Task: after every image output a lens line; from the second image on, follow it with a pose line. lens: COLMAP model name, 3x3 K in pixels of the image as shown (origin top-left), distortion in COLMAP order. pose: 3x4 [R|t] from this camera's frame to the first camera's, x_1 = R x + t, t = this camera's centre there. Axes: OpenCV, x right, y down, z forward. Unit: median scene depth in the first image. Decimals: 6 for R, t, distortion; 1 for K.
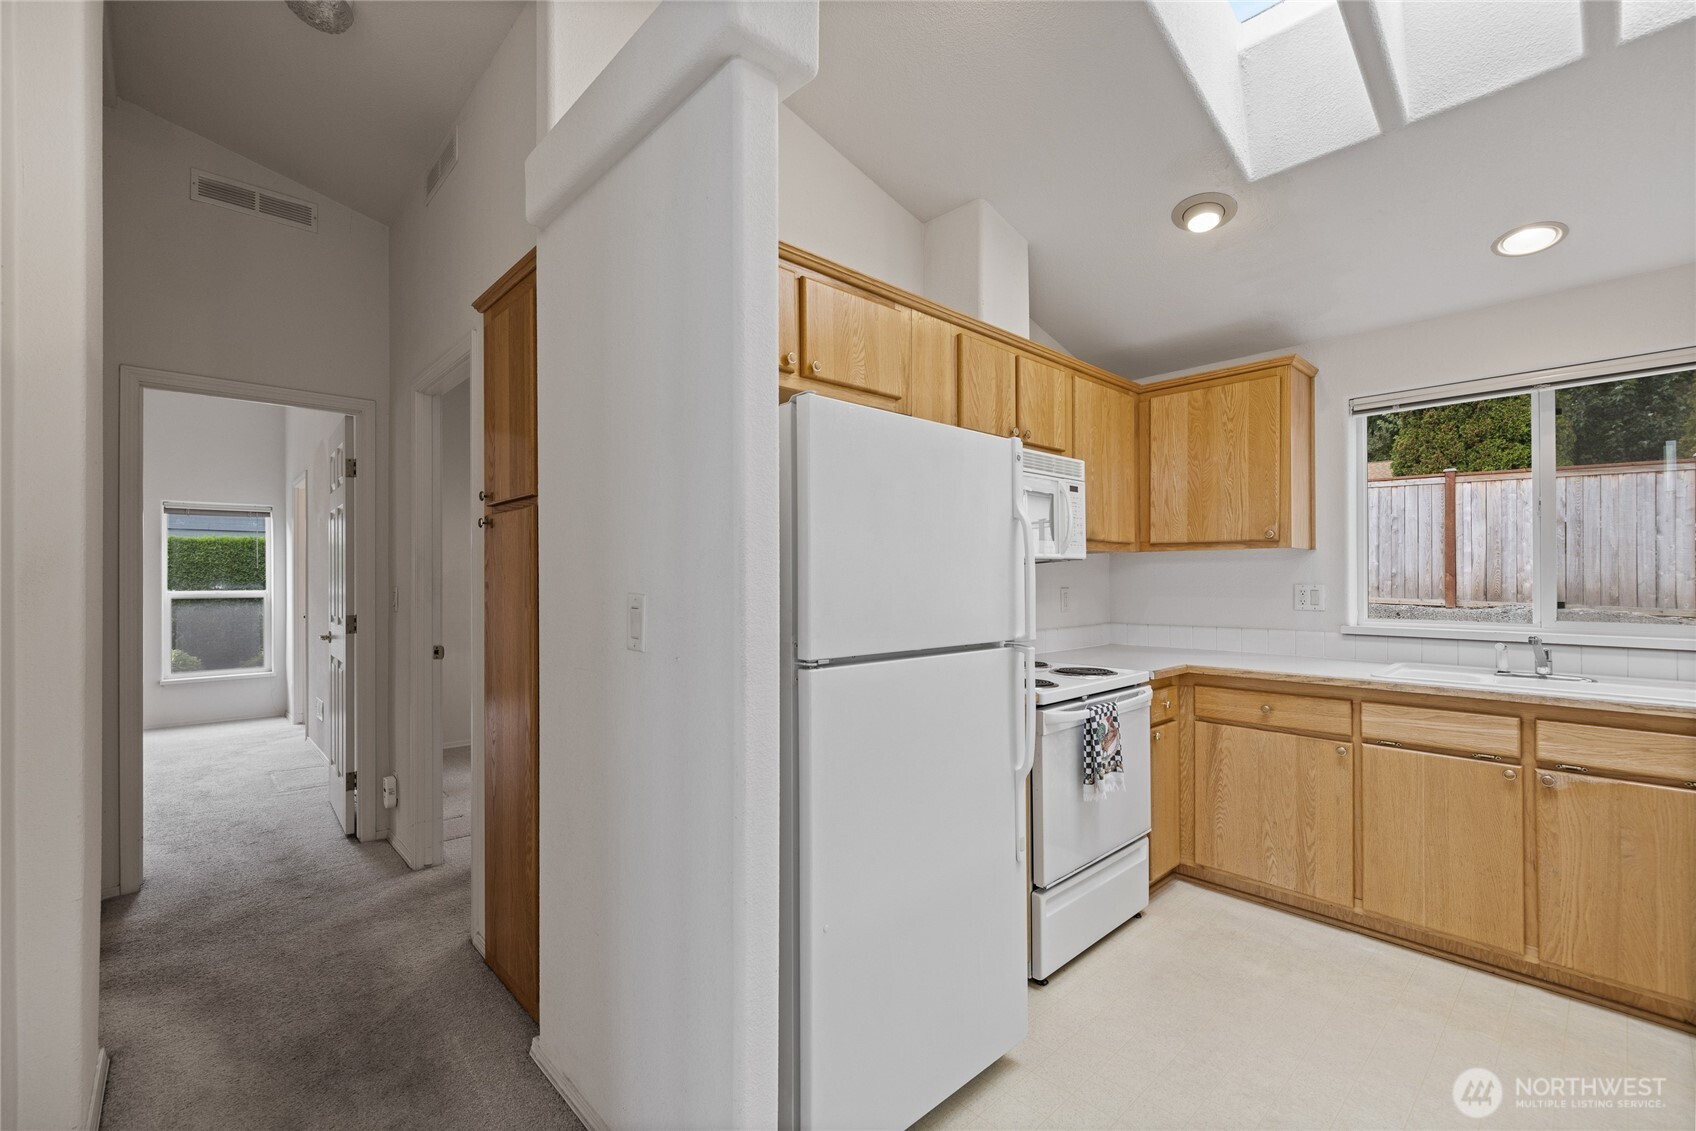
lens RADIAL K [[719.9, 0, 832.9], [0, 719.9, 569.8], [0, 0, 1]] dist [0.000263, 0.003025]
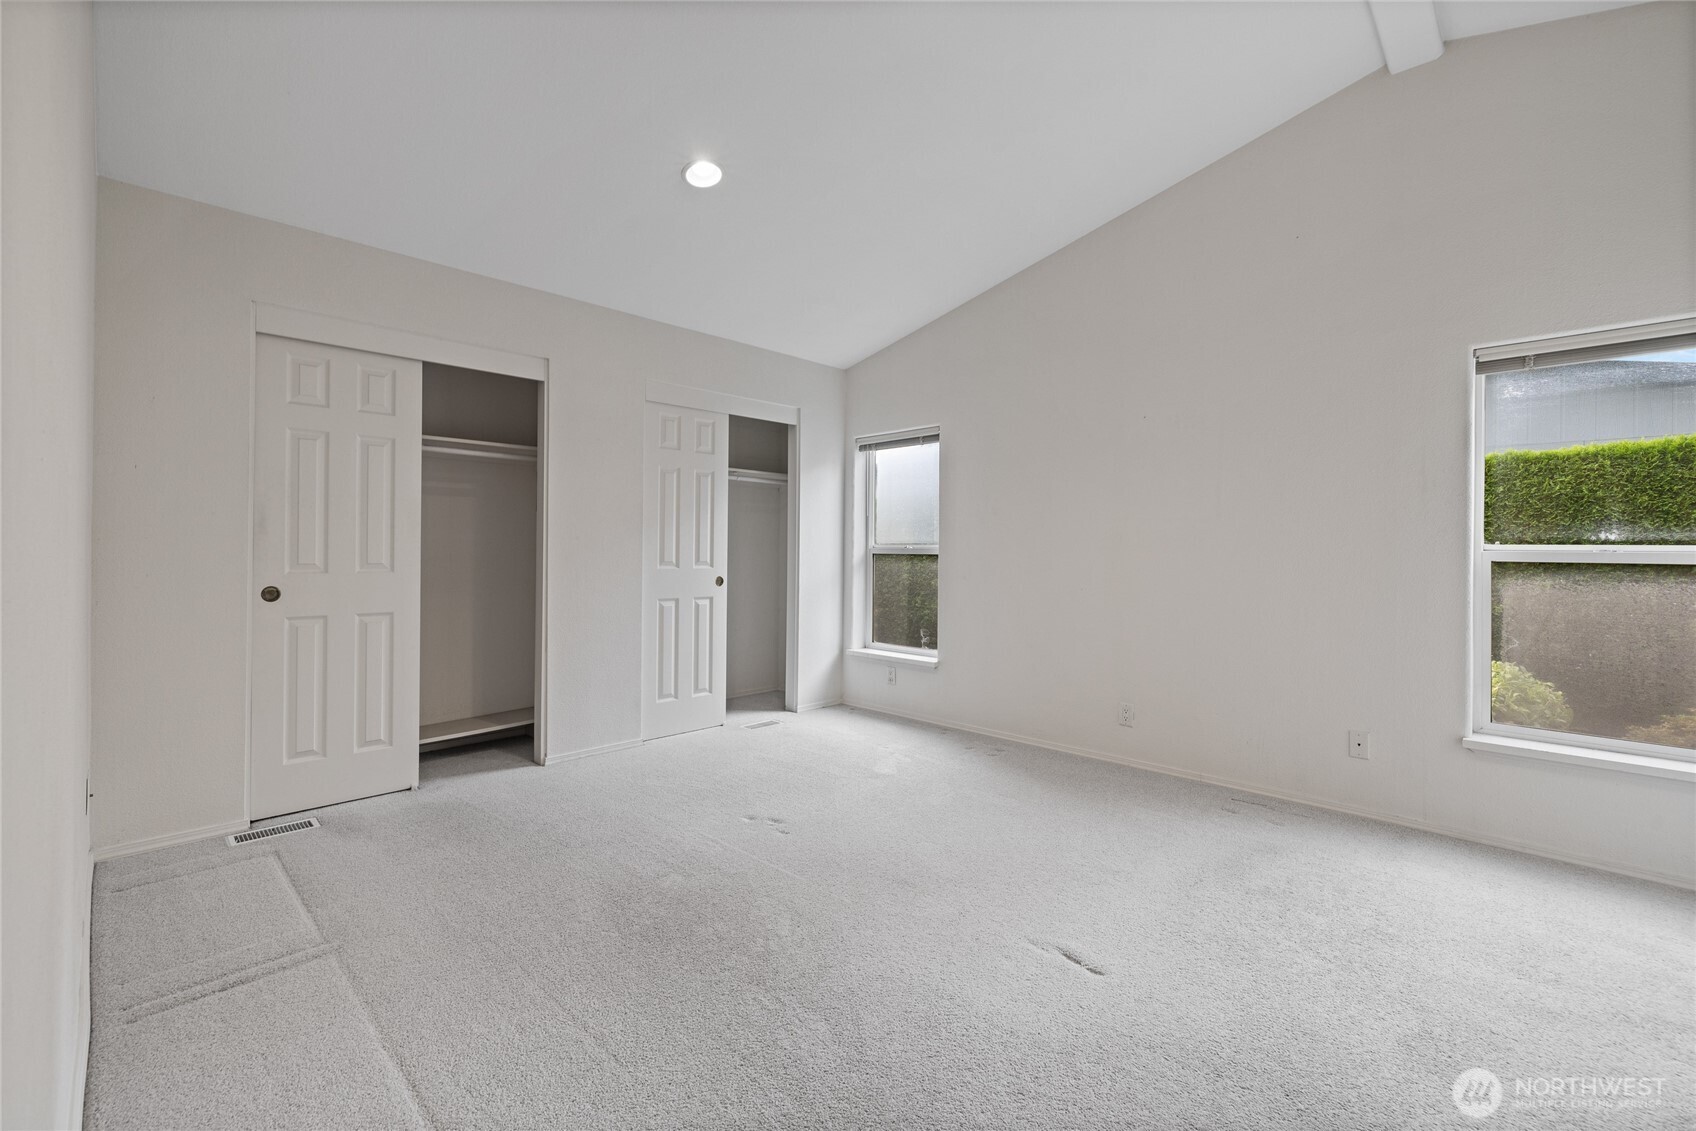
lens RADIAL K [[719.9, 0, 839.6], [0, 719.9, 552.6], [0, 0, 1]] dist [0.000263, 0.003025]
pose [[0.057105, 0.016977, -0.998224, -0.363935], [0.005721, 0.999833, 0.017332, 0.018153], [0.998352, -0.006700, 0.056999, 0.422911]]
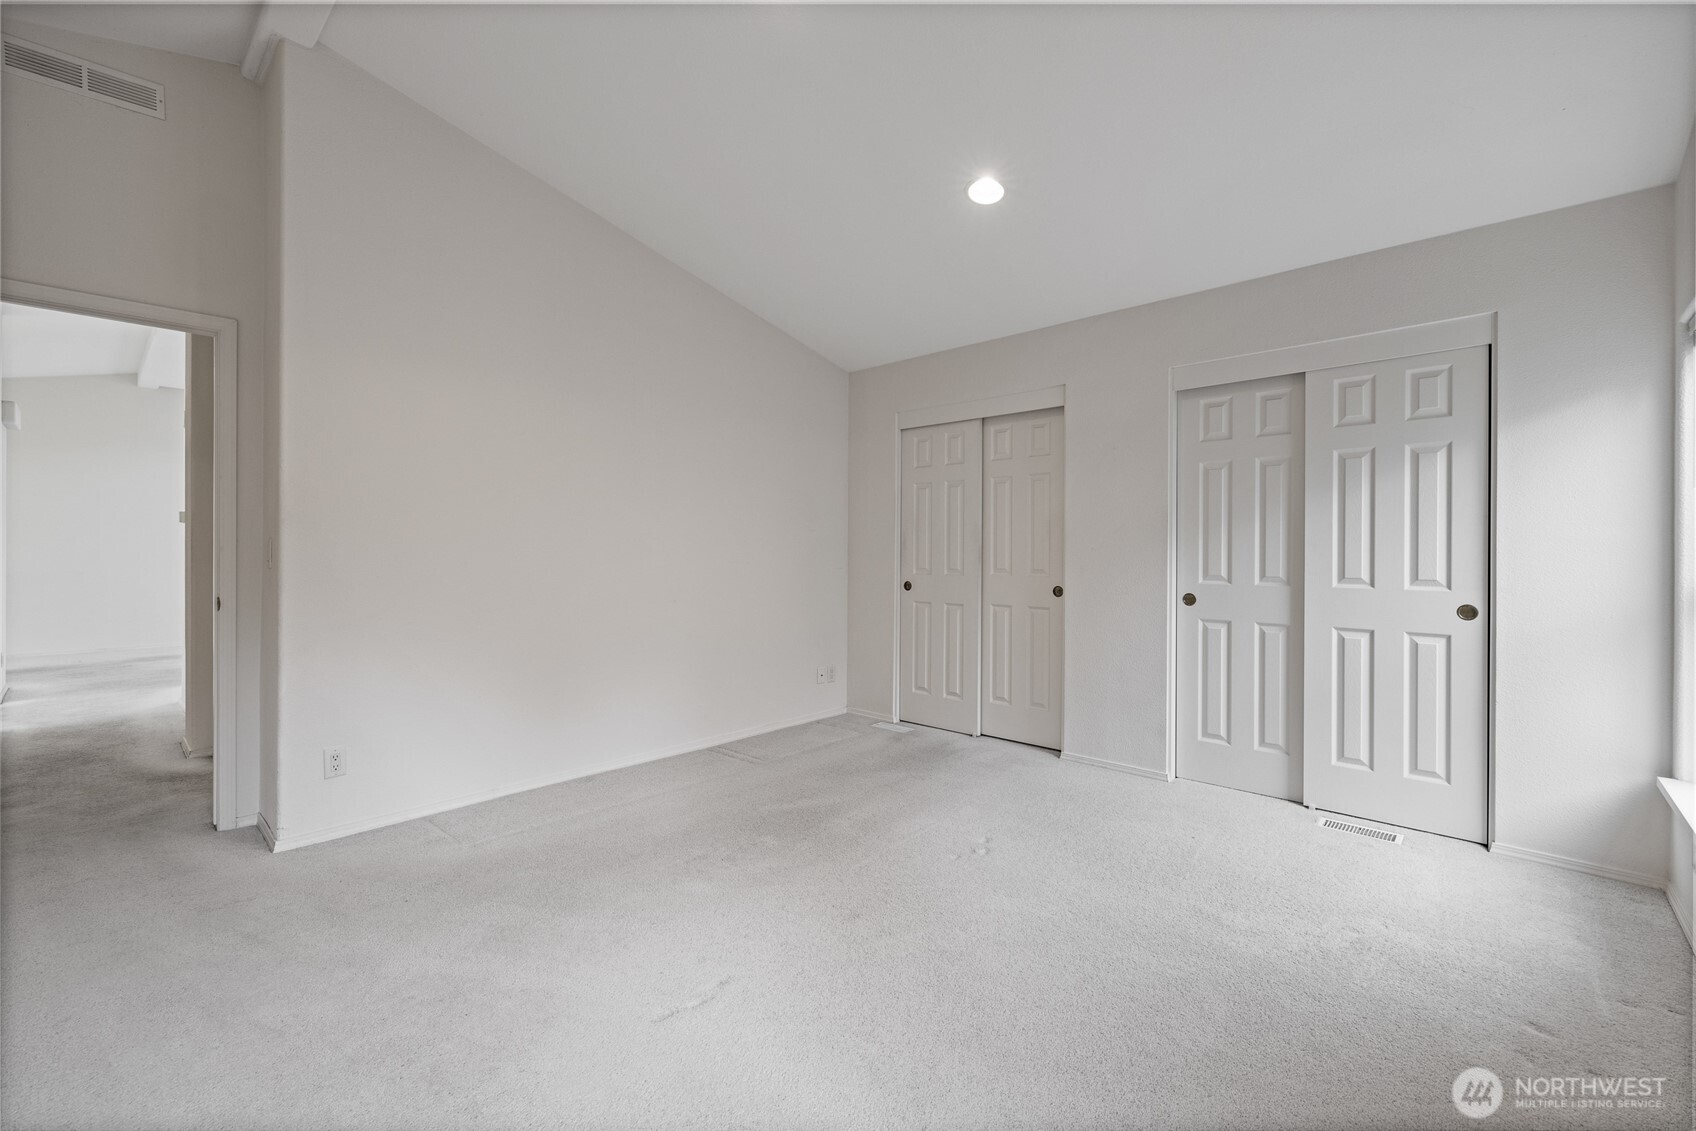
lens RADIAL K [[719.9, 0, 856.5], [0, 719.9, 565.8], [0, 0, 1]] dist [0.000263, 0.003025]
pose [[-0.996293, 0.004495, -0.085911, -0.714710], [0.004428, 0.999990, 0.000964, 0.028088], [0.085914, 0.000580, -0.996302, 0.825558]]
